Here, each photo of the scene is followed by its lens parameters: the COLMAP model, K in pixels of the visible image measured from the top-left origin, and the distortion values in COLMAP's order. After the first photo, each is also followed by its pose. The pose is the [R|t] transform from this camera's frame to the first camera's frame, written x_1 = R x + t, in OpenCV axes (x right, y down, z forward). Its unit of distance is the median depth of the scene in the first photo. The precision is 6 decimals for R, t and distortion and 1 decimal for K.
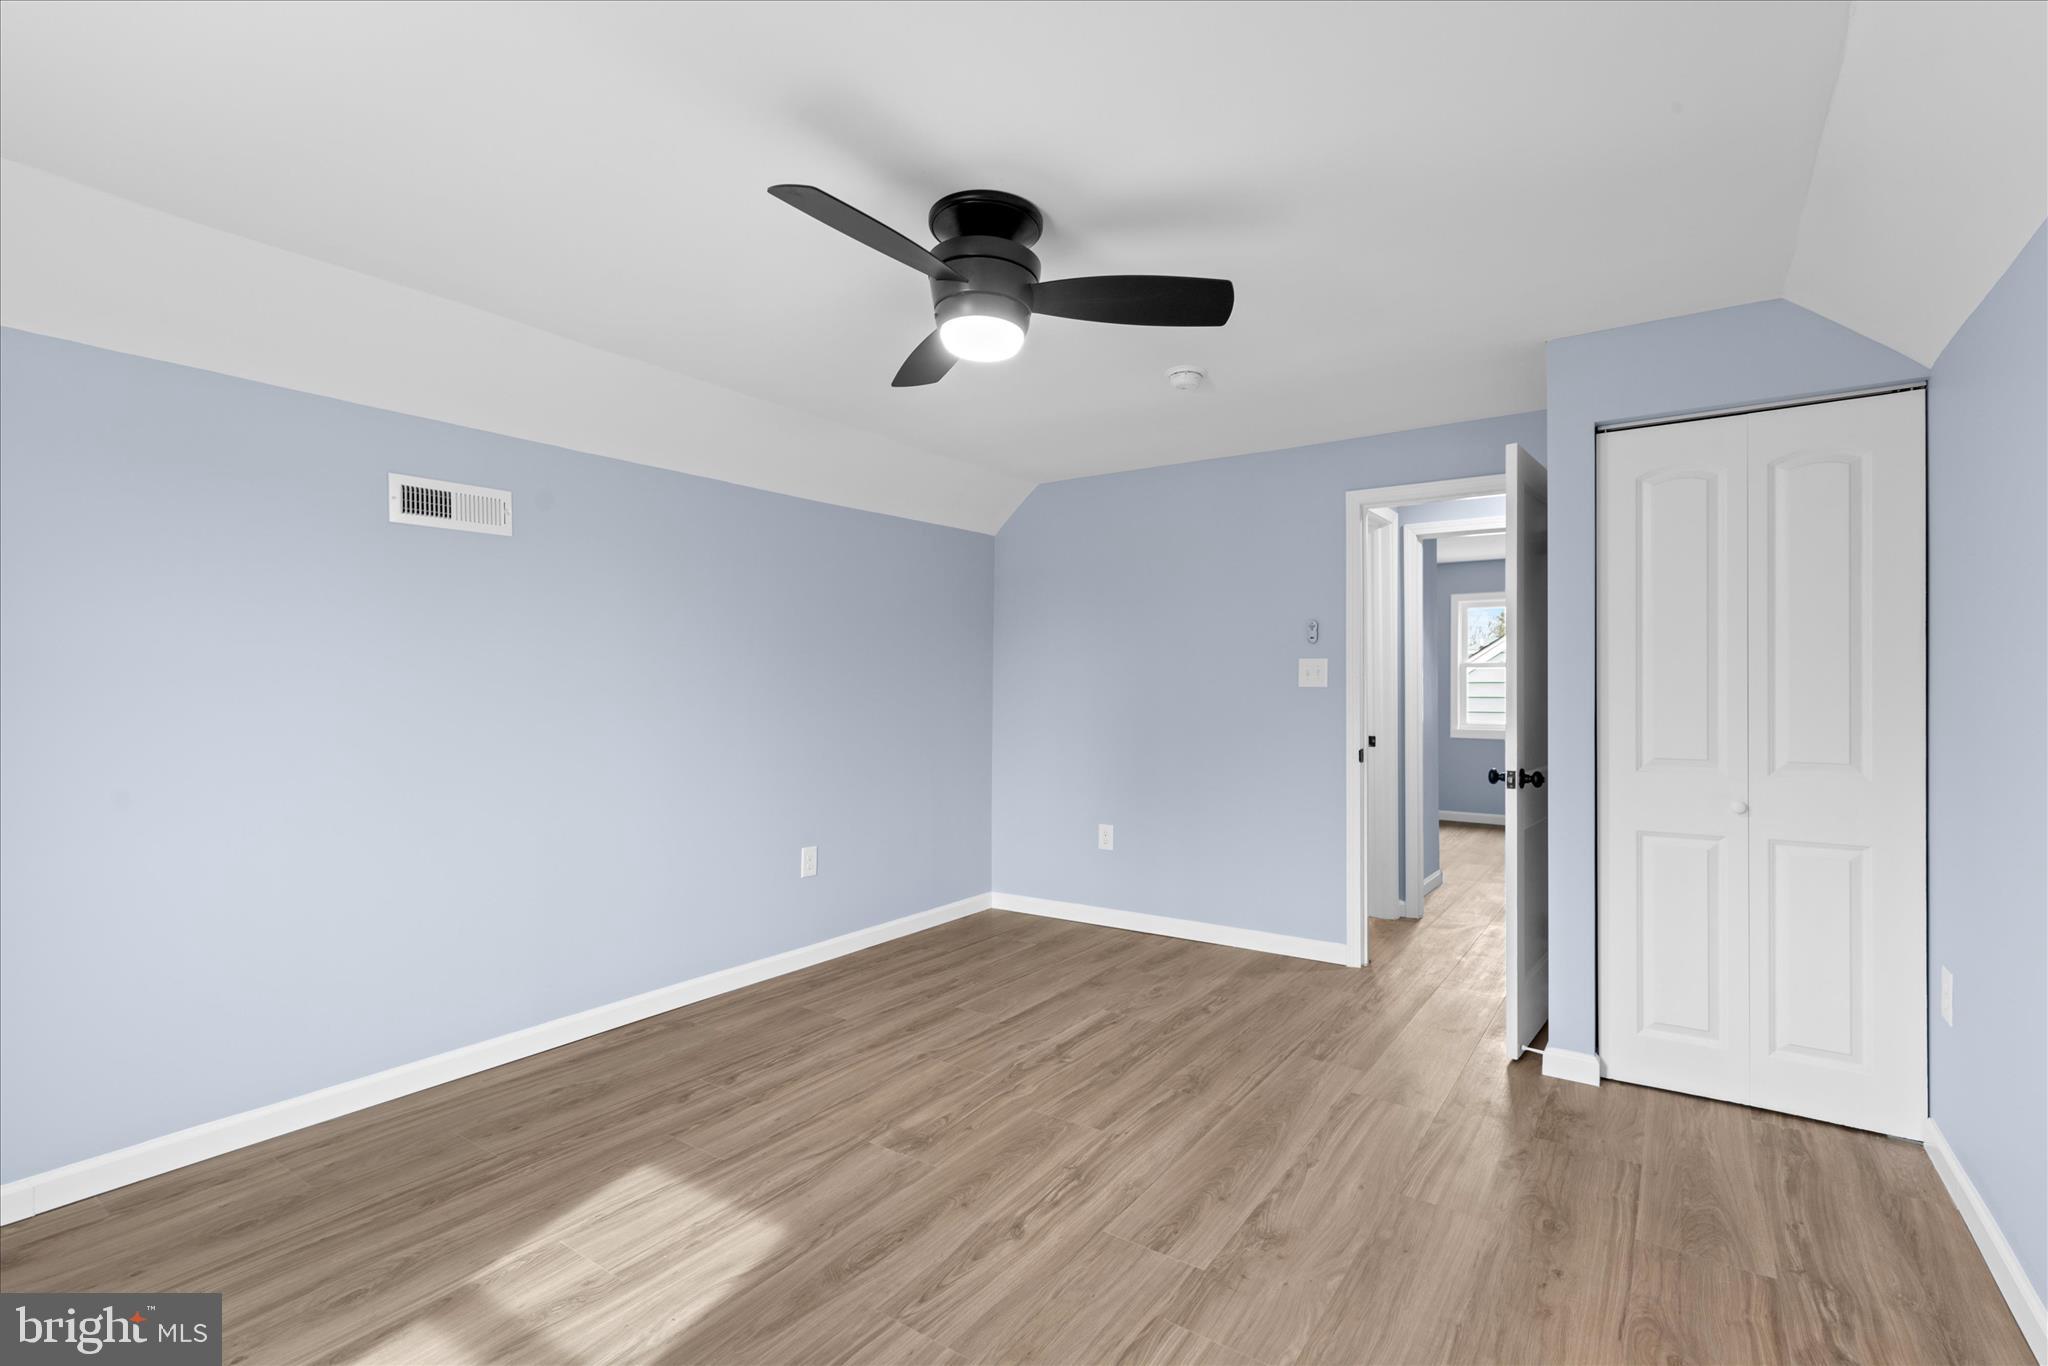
lens RADIAL K [[945.9, 0, 1030.0], [0, 945.9, 696.1], [0, 0, 1]] dist [0.003358, -0.000226]
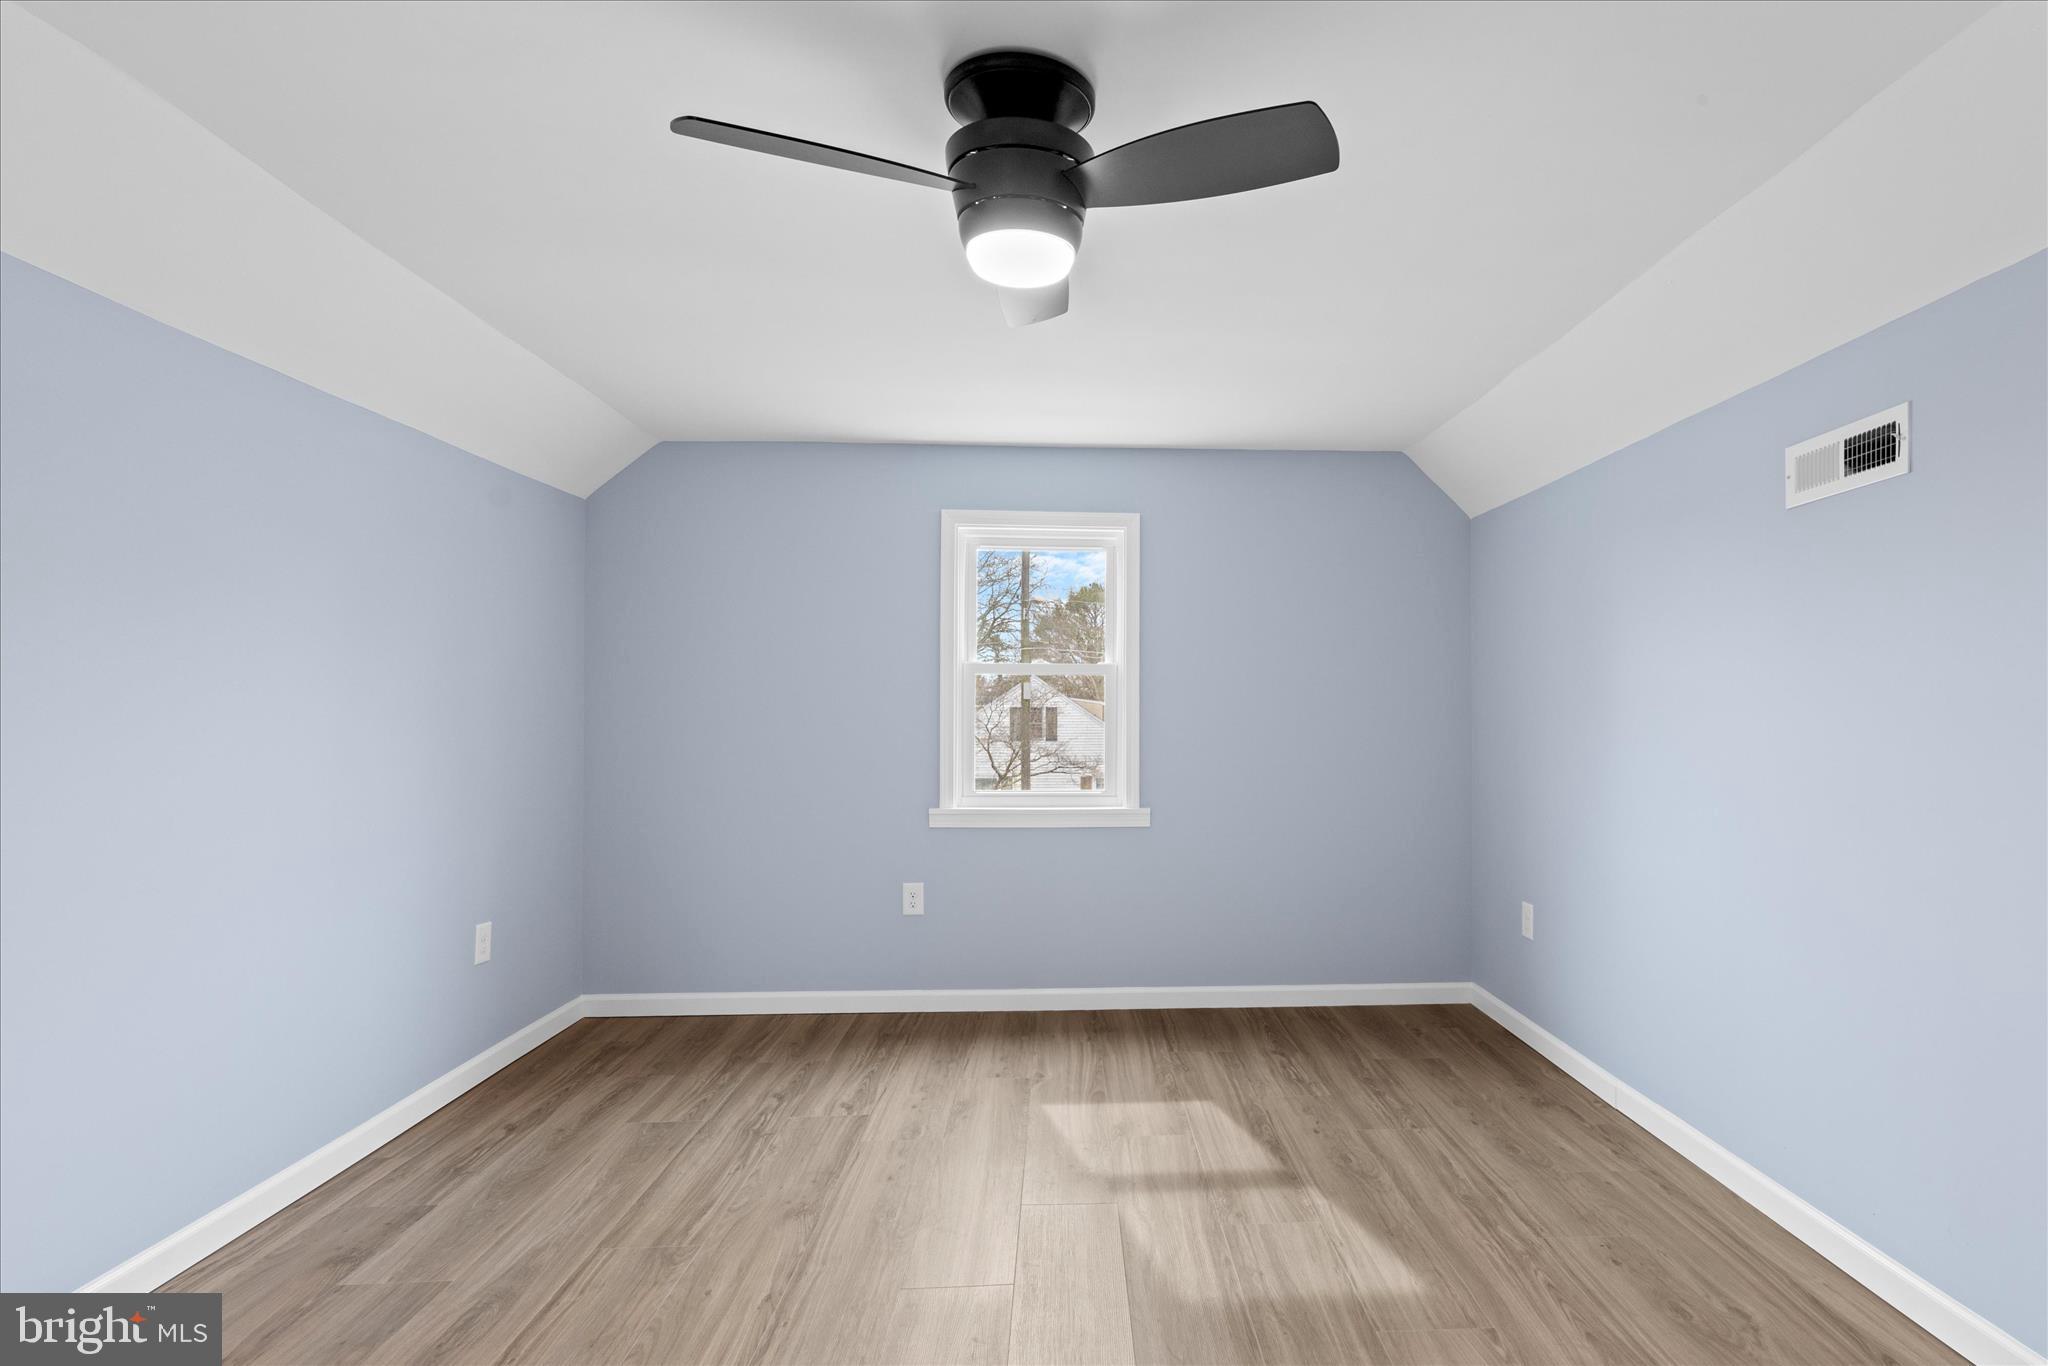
lens RADIAL K [[1046.1, 0, 1121.2], [0, 1046.1, 690.5], [0, 0, 1]] dist [0.001761, 0.000486]
pose [[-0.799801, -0.015144, -0.600074, 0.310343], [-0.006825, 0.999847, -0.016137, -0.011529], [0.600226, -0.008811, -0.799782, 1.355119]]
